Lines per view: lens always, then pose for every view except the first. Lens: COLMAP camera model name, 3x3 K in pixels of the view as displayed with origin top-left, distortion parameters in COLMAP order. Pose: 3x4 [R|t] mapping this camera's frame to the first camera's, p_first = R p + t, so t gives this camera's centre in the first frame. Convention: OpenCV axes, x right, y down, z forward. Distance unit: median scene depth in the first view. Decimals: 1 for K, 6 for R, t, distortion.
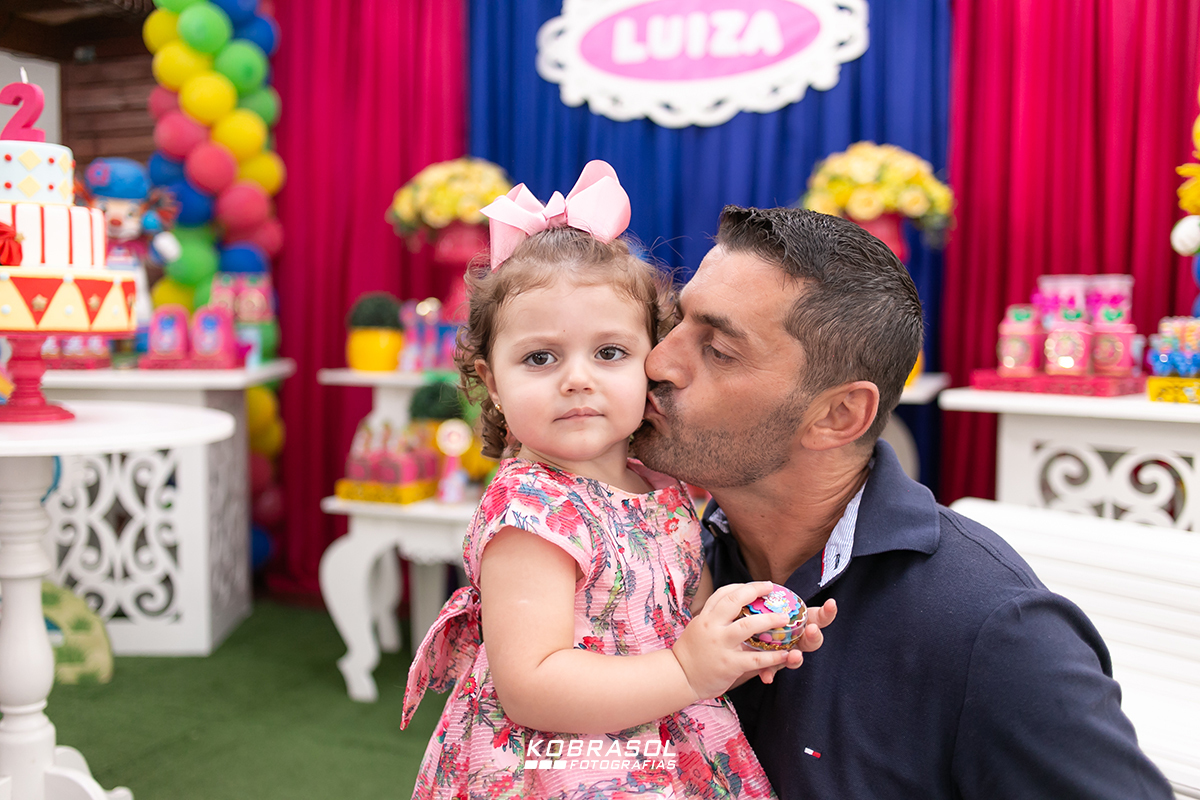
lens RADIAL K [[1208.2, 0, 600.0], [0, 1208.2, 400.0], [0, 0, 1]] dist [-0.034030, -0.015464]
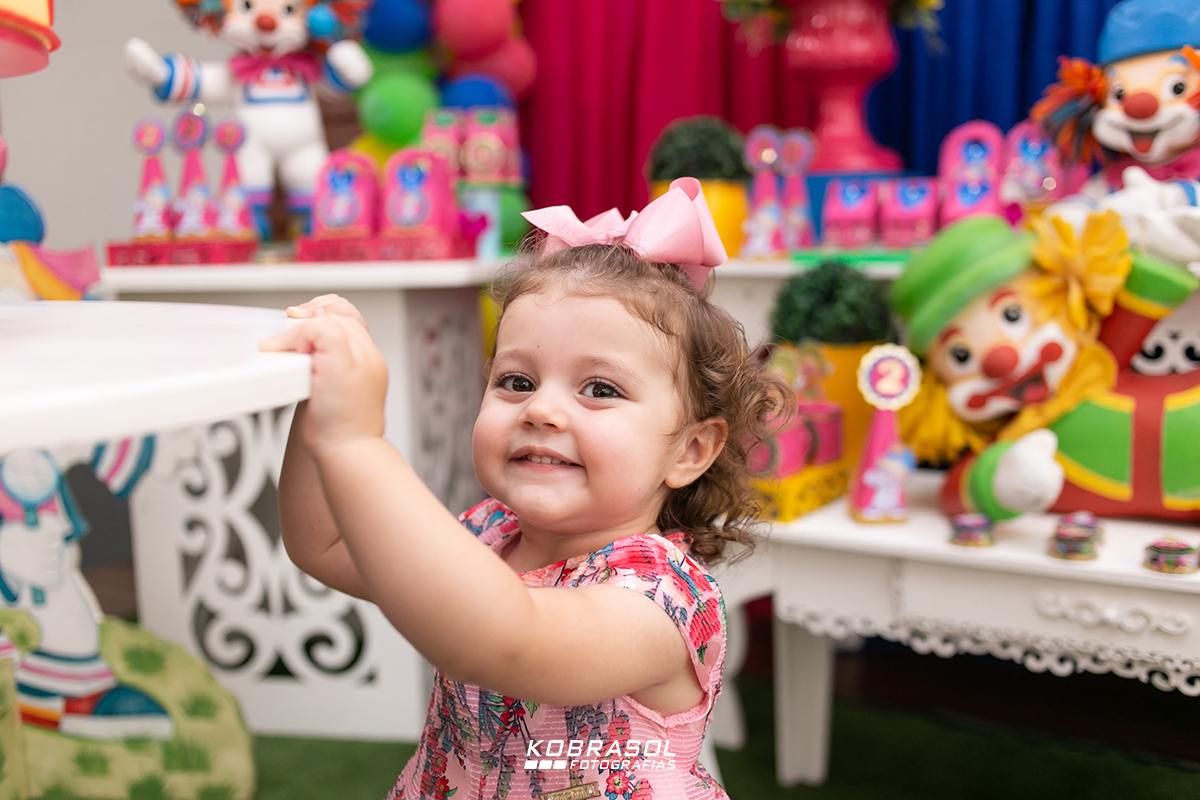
lens RADIAL K [[1208.2, 0, 600.0], [0, 1208.2, 400.0], [0, 0, 1]] dist [-0.034030, -0.015464]
pose [[0.978281, -0.000284, -0.207285, -0.118149], [0.012520, 0.998254, 0.057720, 0.010135], [0.206907, -0.059062, 0.976576, 0.453110]]
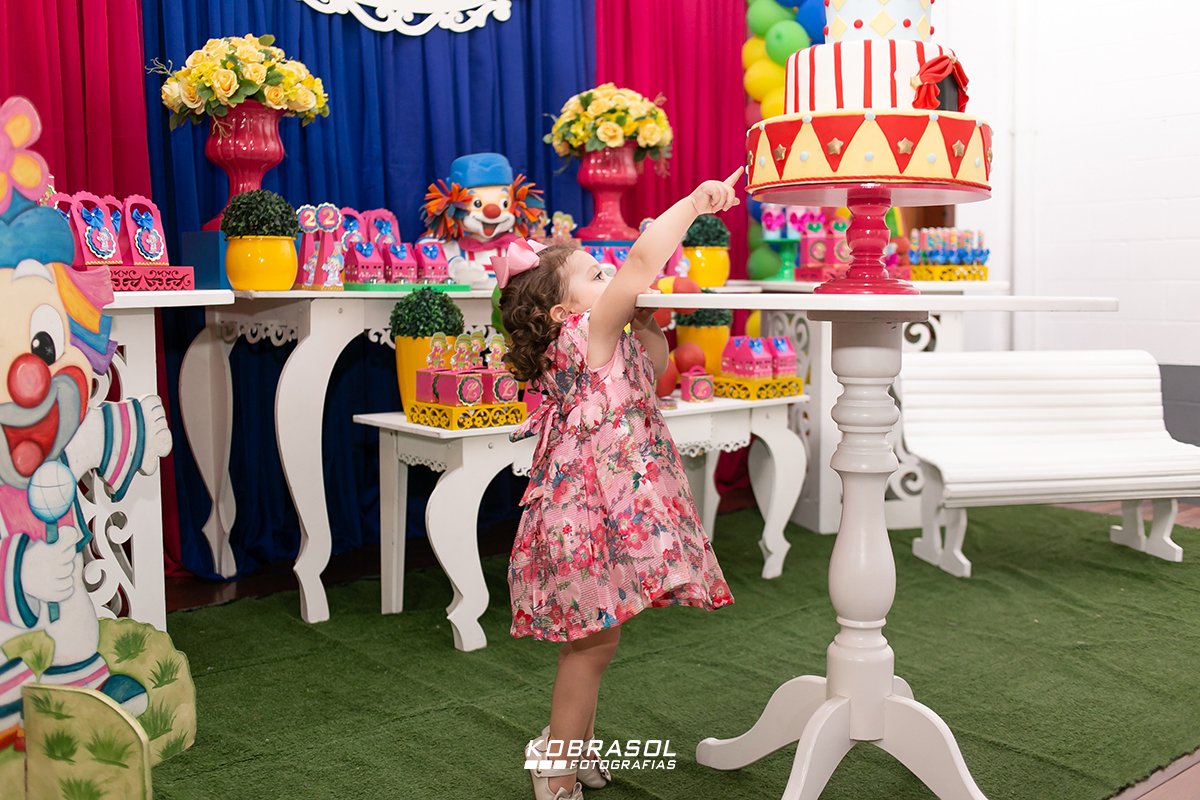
lens RADIAL K [[1204.3, 0, 600.0], [0, 1204.3, 400.0], [0, 0, 1]] dist [-0.018793, -0.026313]
pose [[0.491484, -0.097379, 0.865425, -0.805936], [0.072185, 0.994865, 0.070948, 0.009660], [-0.867890, 0.027601, 0.495990, 0.433297]]
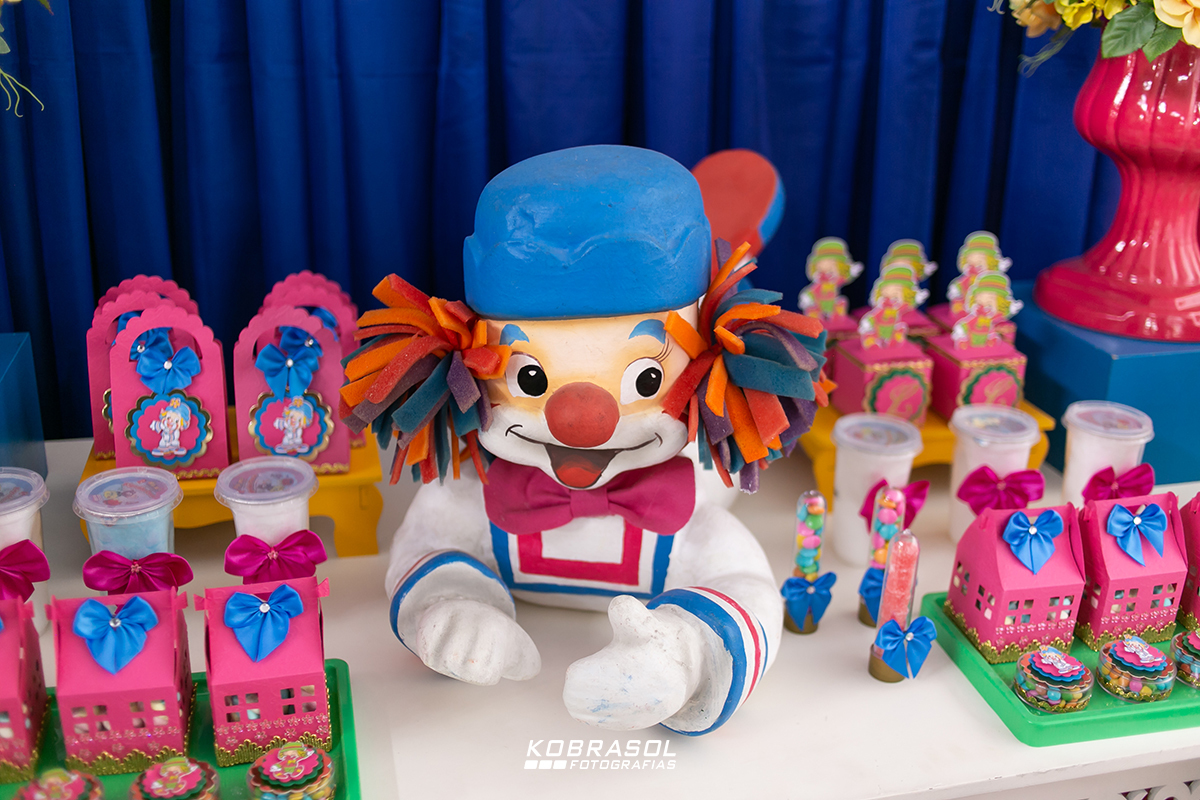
lens RADIAL K [[1249.3, 0, 600.0], [0, 1249.3, 400.0], [0, 0, 1]] dist [-0.026896, -0.021531]
pose [[0.819701, -0.183659, 0.542550, -0.135000], [0.022979, 0.956983, 0.289231, -0.152256], [-0.572331, -0.224616, 0.788660, 0.783018]]
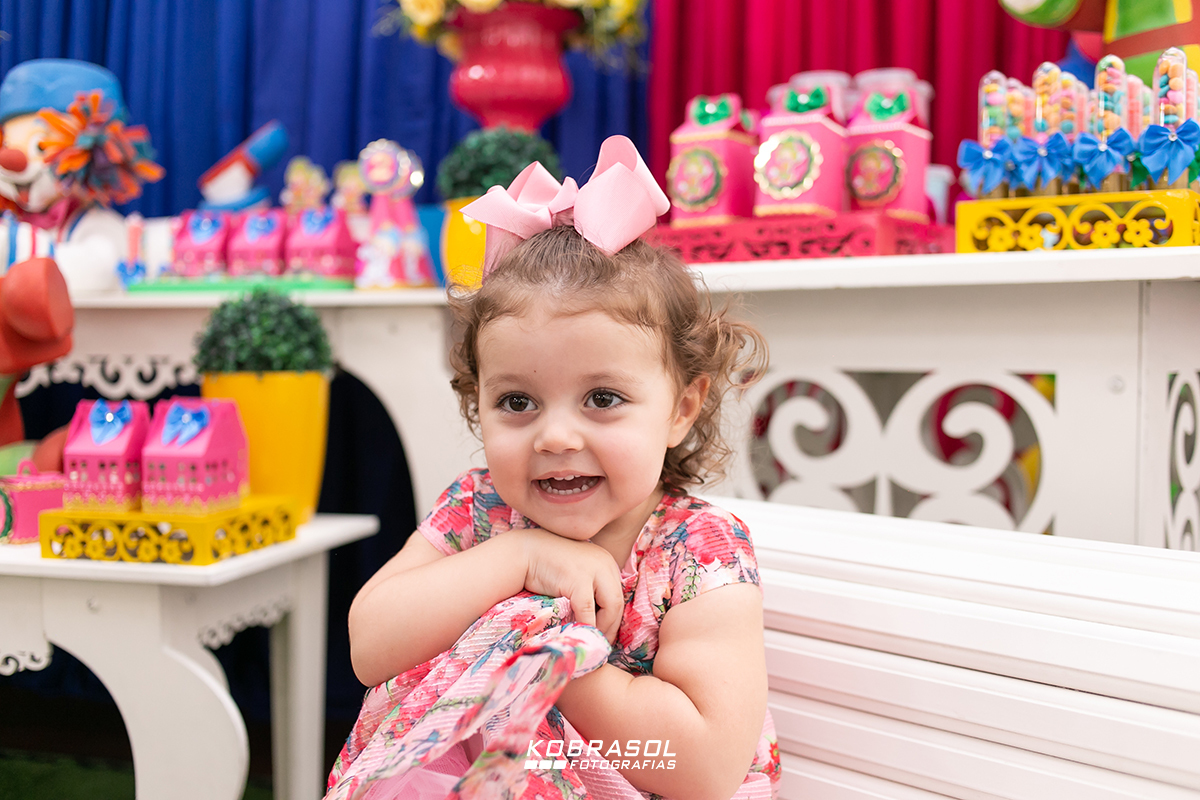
lens RADIAL K [[1208.2, 0, 600.0], [0, 1208.2, 400.0], [0, 0, 1]] dist [-0.034030, -0.015464]
pose [[0.991882, -0.007872, 0.126917, 0.189964], [0.011297, 0.999591, -0.026288, 0.048176], [-0.126658, 0.027508, 0.991565, 0.406549]]
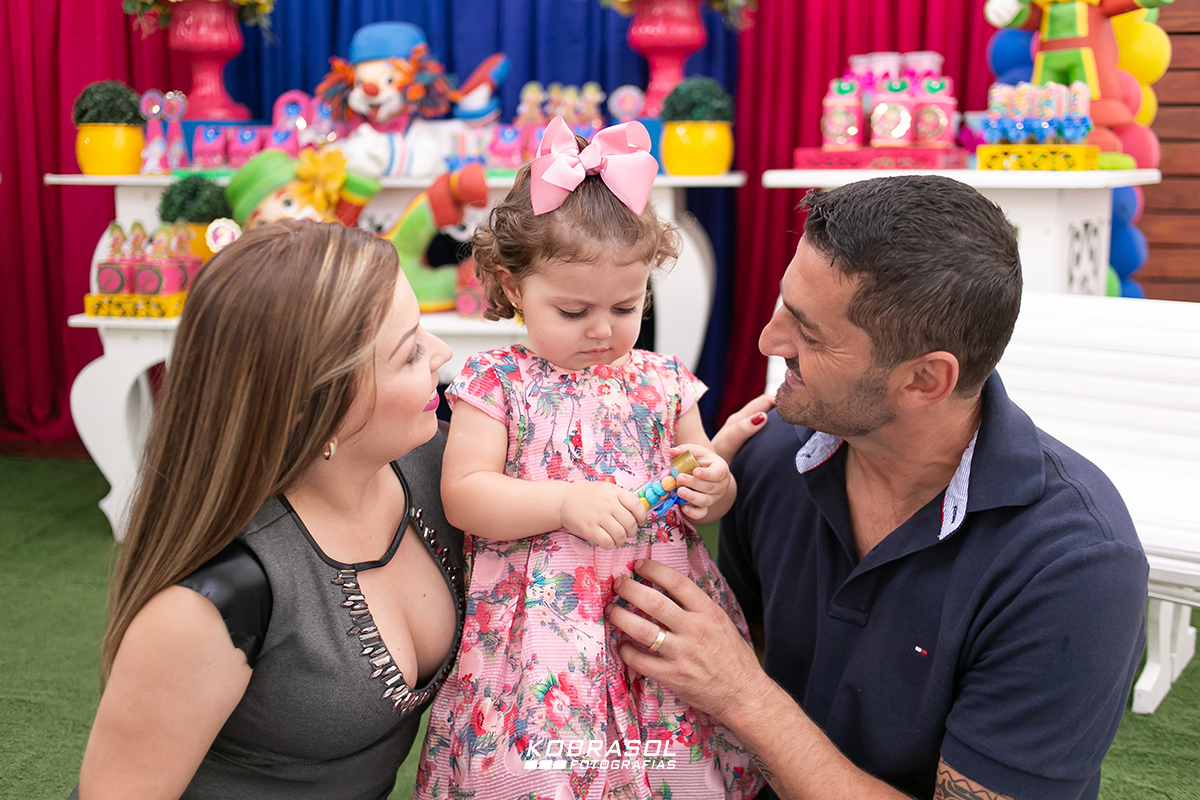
lens RADIAL K [[1249.3, 0, 600.0], [0, 1249.3, 400.0], [0, 0, 1]] dist [-0.026896, -0.021531]
pose [[0.972754, -0.048966, 0.226610, -0.058244], [0.024026, 0.993470, 0.111534, 0.047930], [-0.230592, -0.103051, 0.967578, 0.050408]]
